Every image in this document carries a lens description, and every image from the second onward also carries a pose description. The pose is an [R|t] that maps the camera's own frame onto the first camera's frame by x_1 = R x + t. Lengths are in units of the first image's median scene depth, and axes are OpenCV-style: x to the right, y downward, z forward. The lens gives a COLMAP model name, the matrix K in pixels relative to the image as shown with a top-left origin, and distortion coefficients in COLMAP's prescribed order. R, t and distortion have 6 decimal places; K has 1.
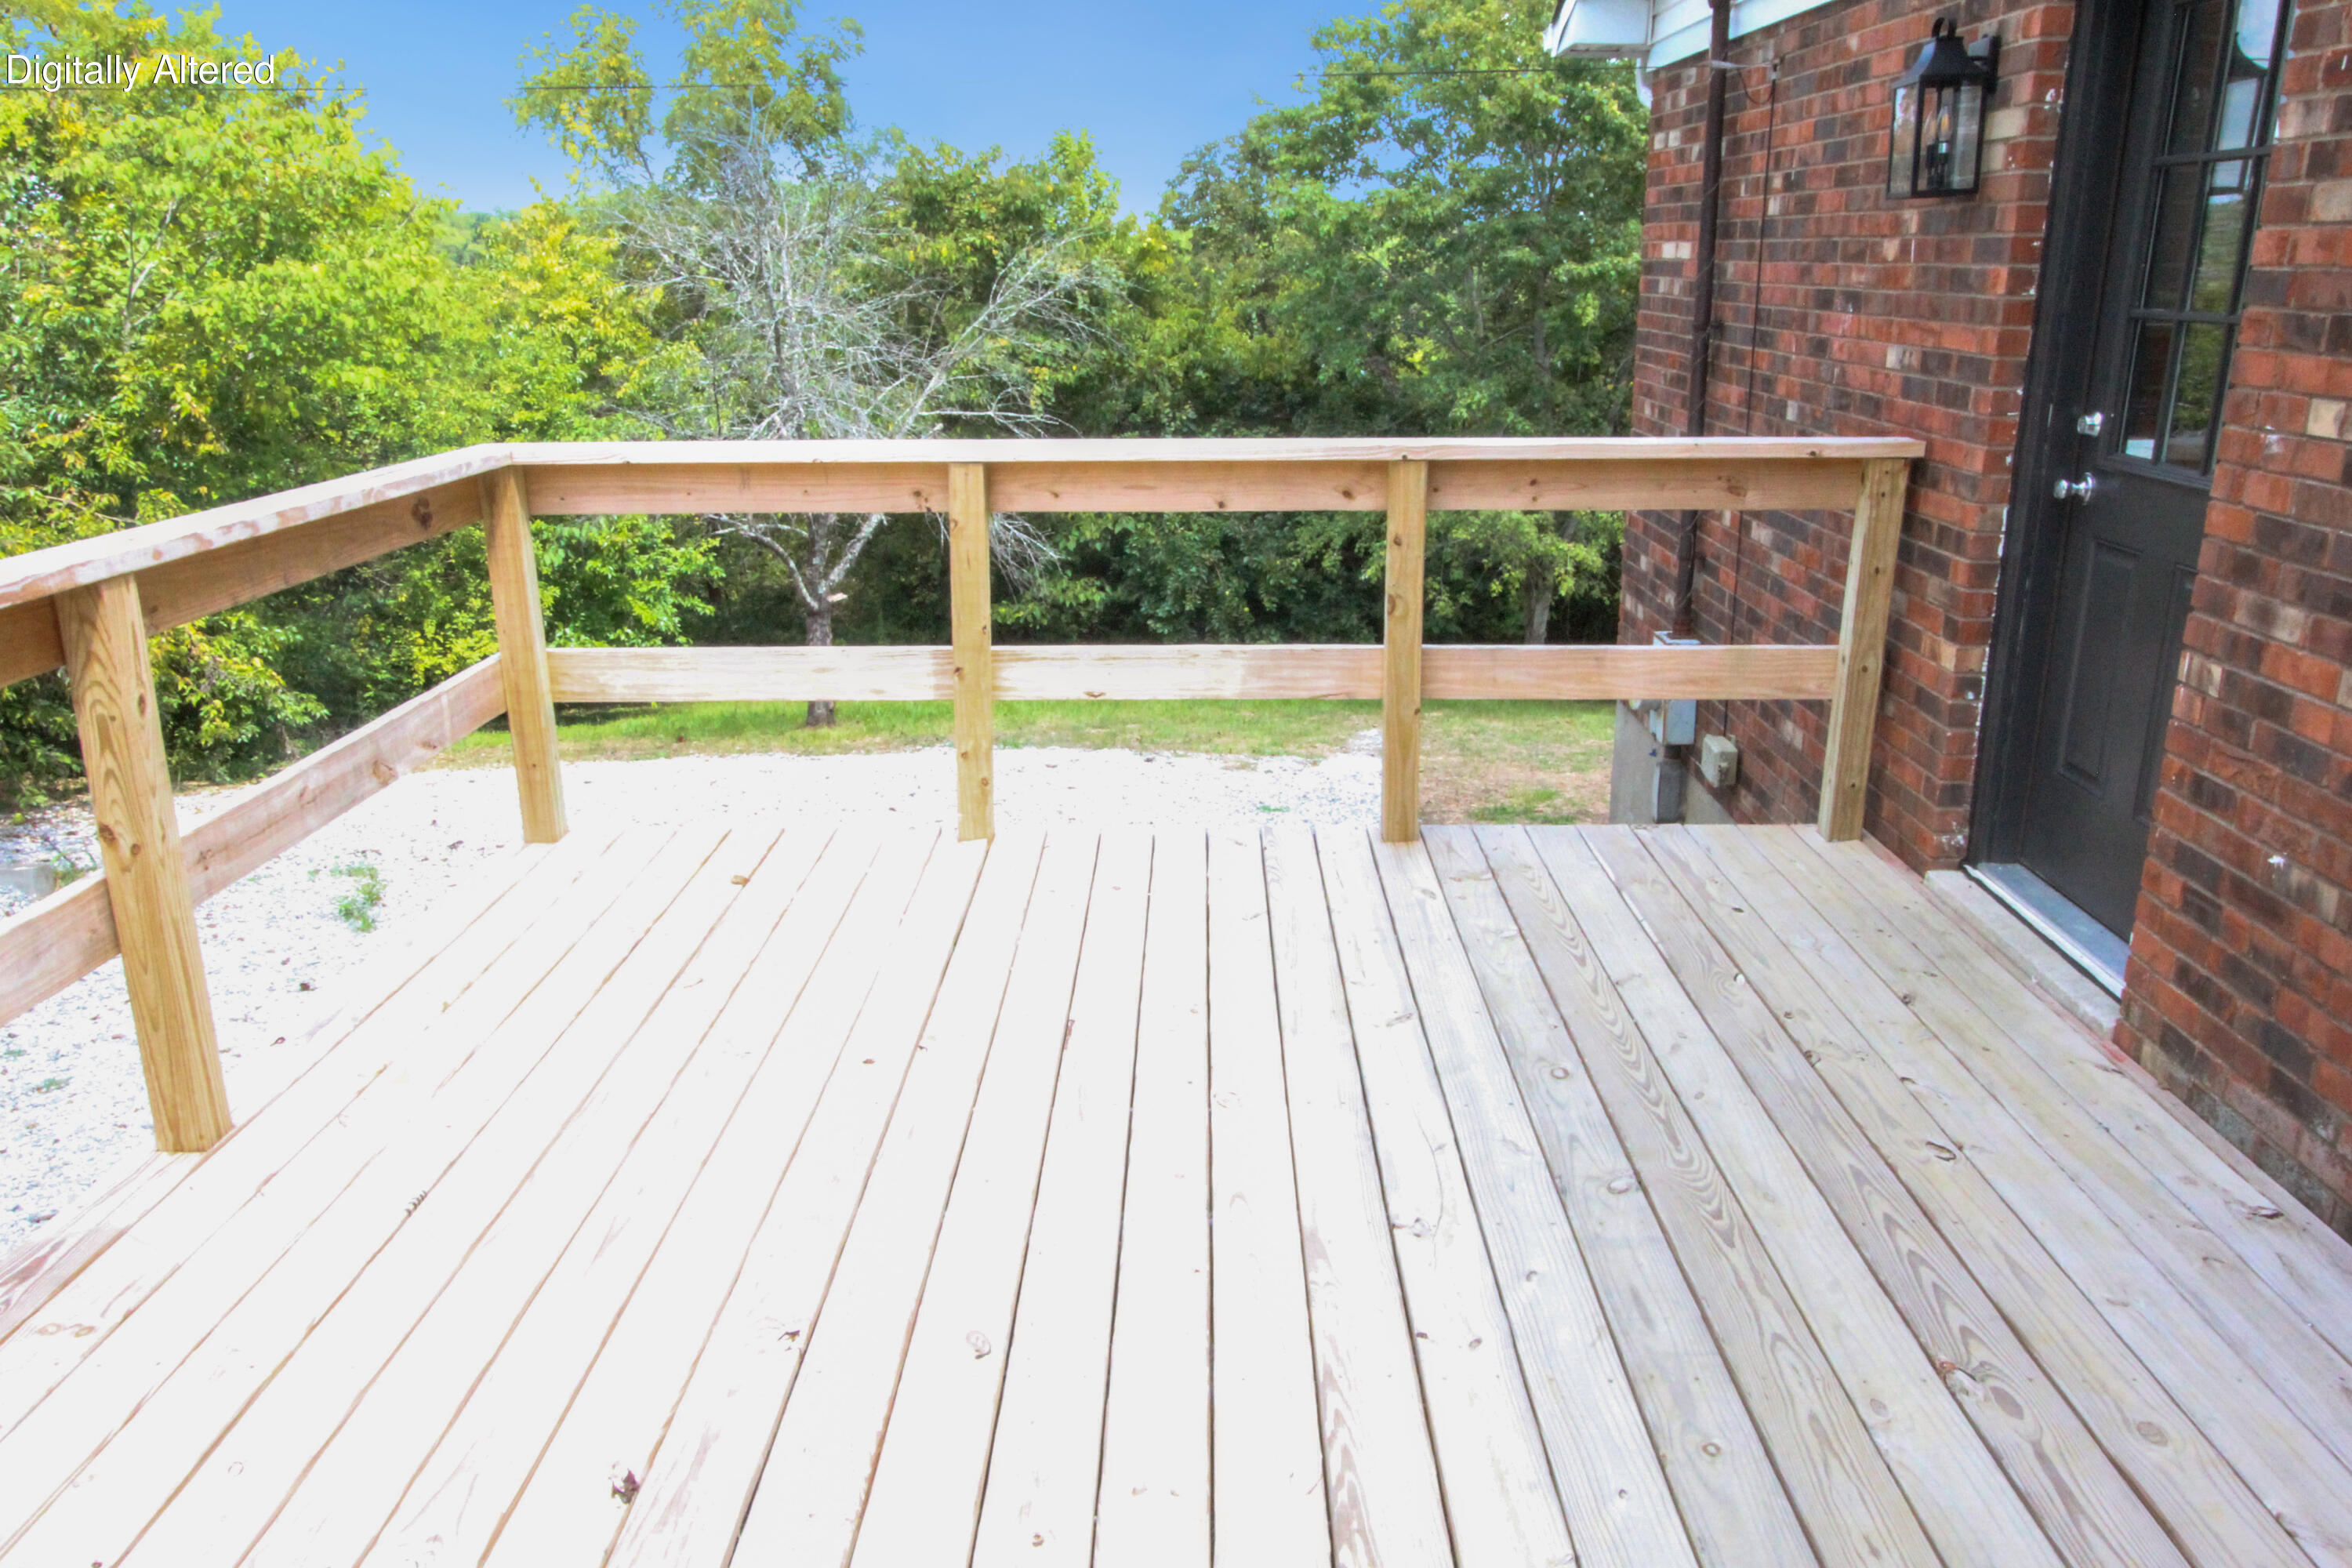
lens RADIAL K [[1285.3, 0, 1227.6], [0, 1285.3, 807.7], [0, 0, 1]] dist [-0.008608, 0.005304]
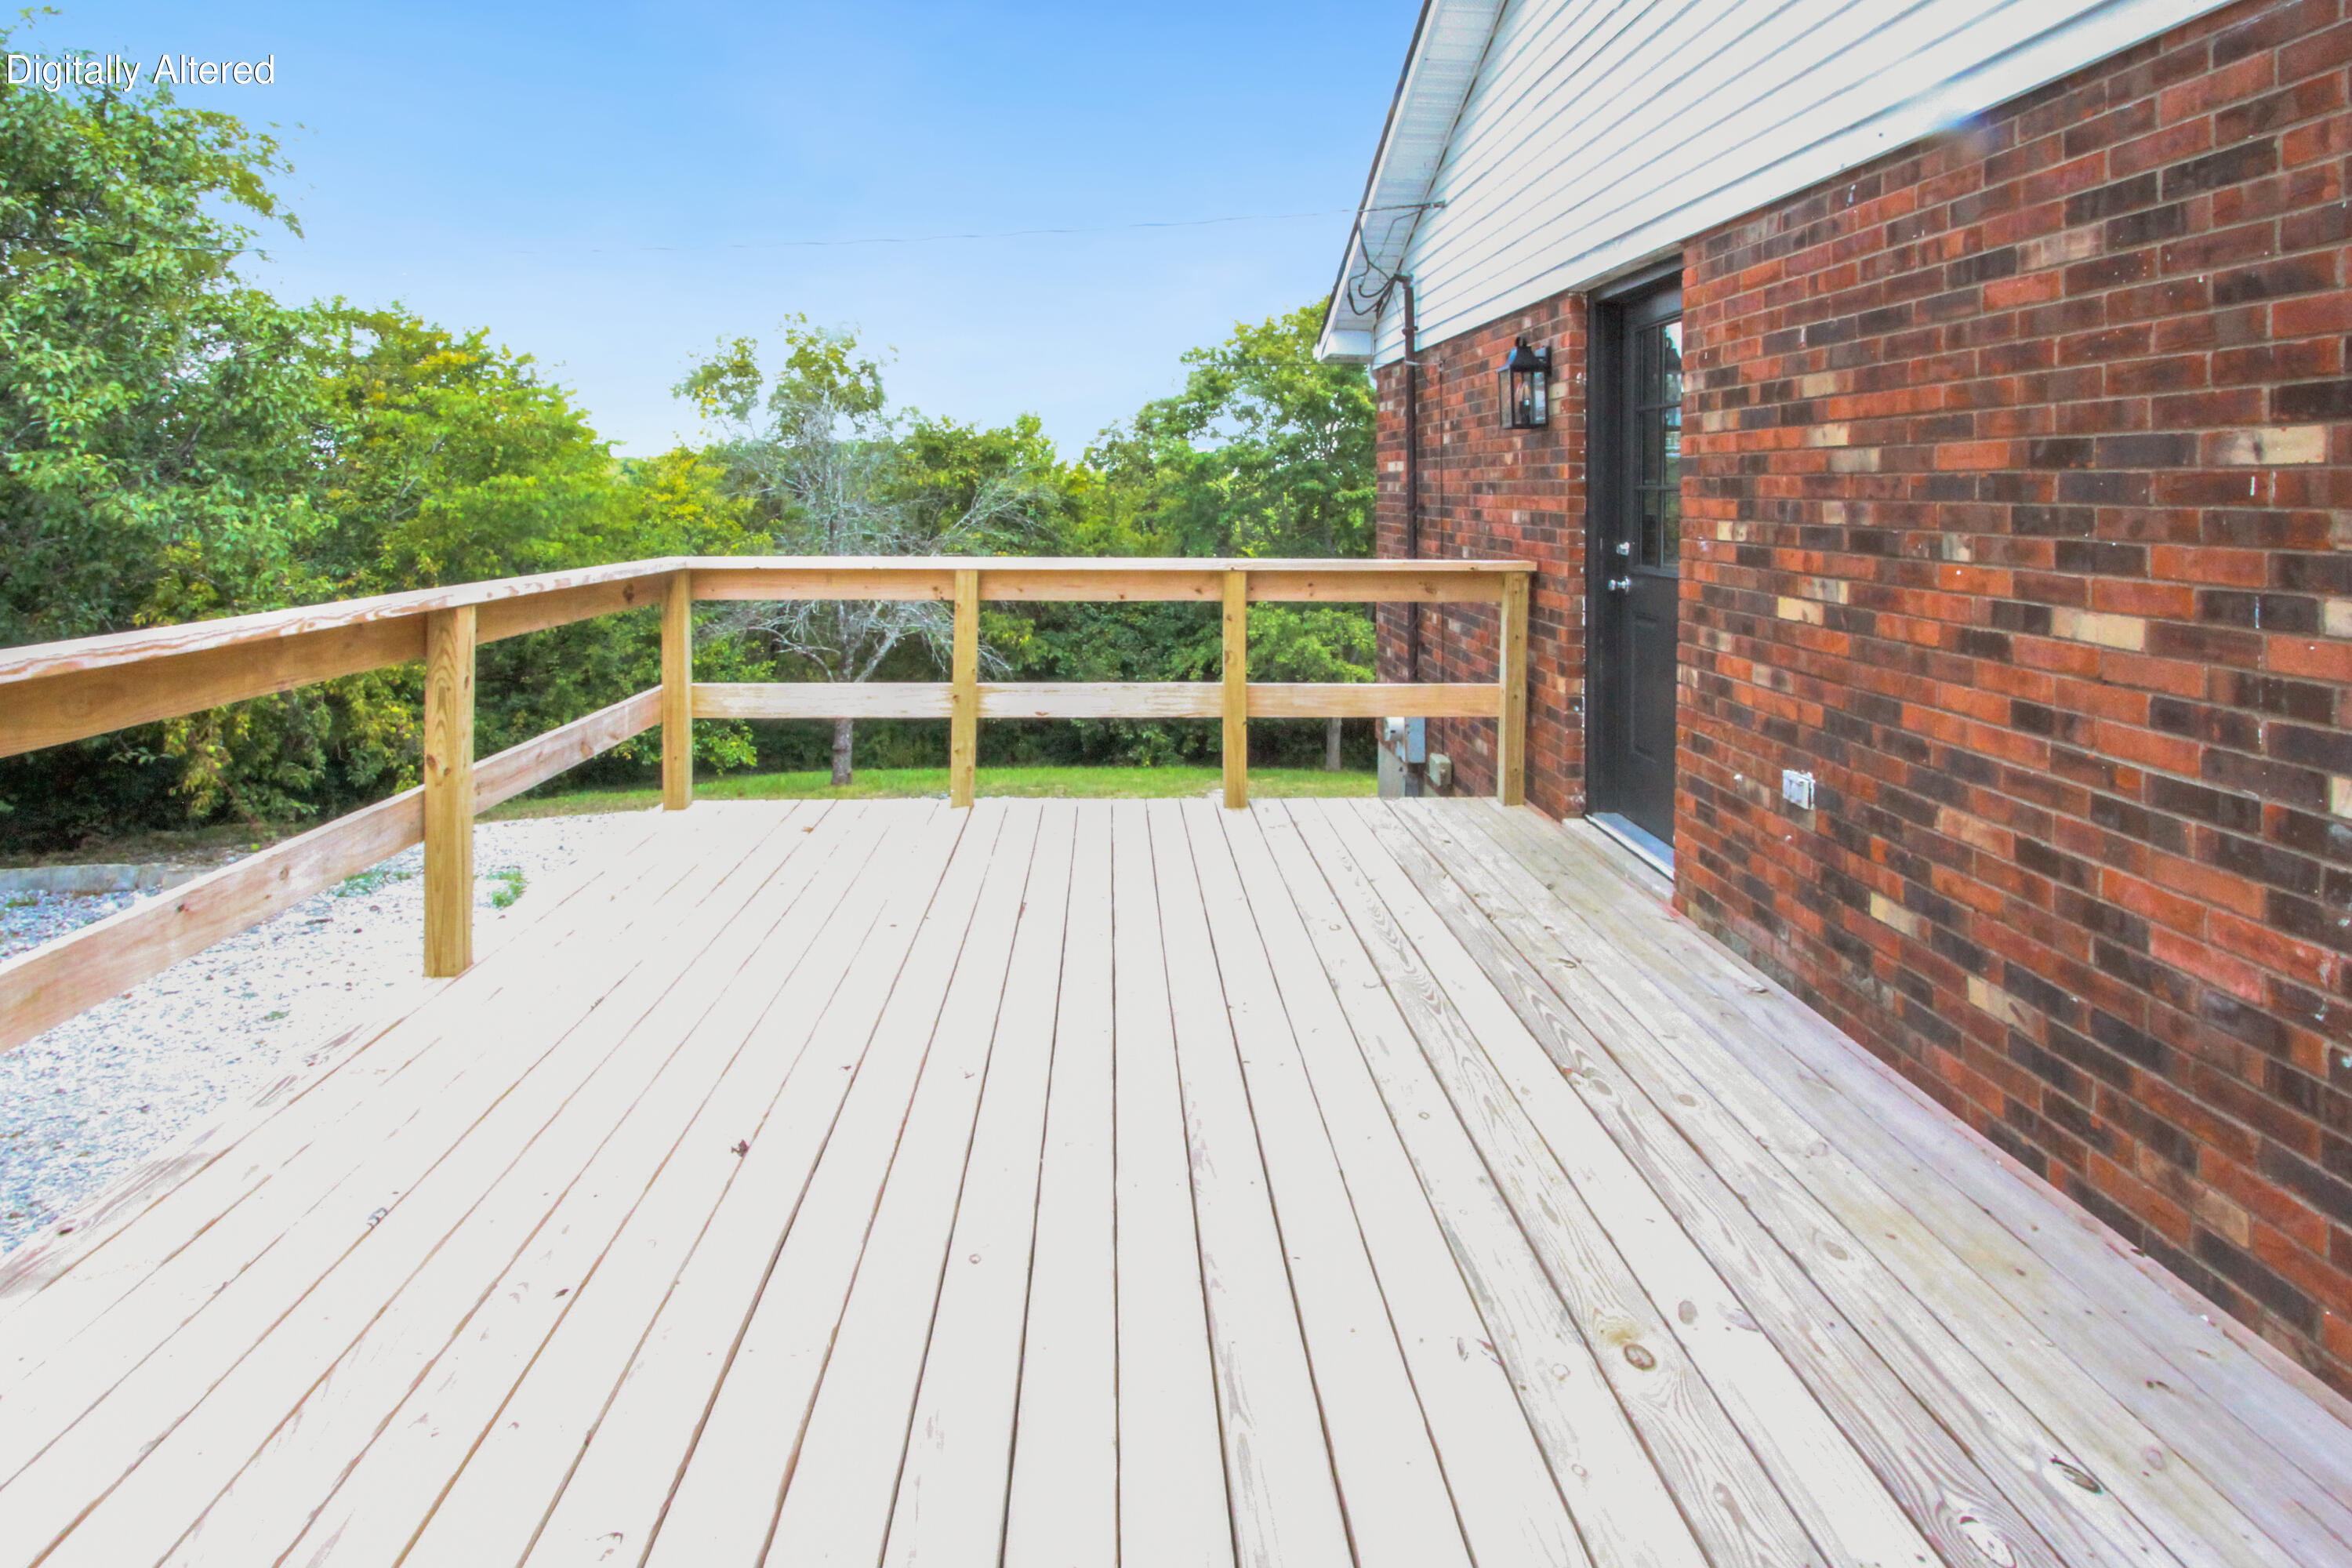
lens RADIAL K [[1097.5, 0, 1178.6], [0, 1097.5, 778.4], [0, 0, 1]] dist [-0.018397, 0.002086]
pose [[0.998765, 0.003953, 0.049517, -0.001825], [0.006465, 0.978005, -0.208483, 0.284297], [-0.049252, 0.208546, 0.976772, -0.325226]]
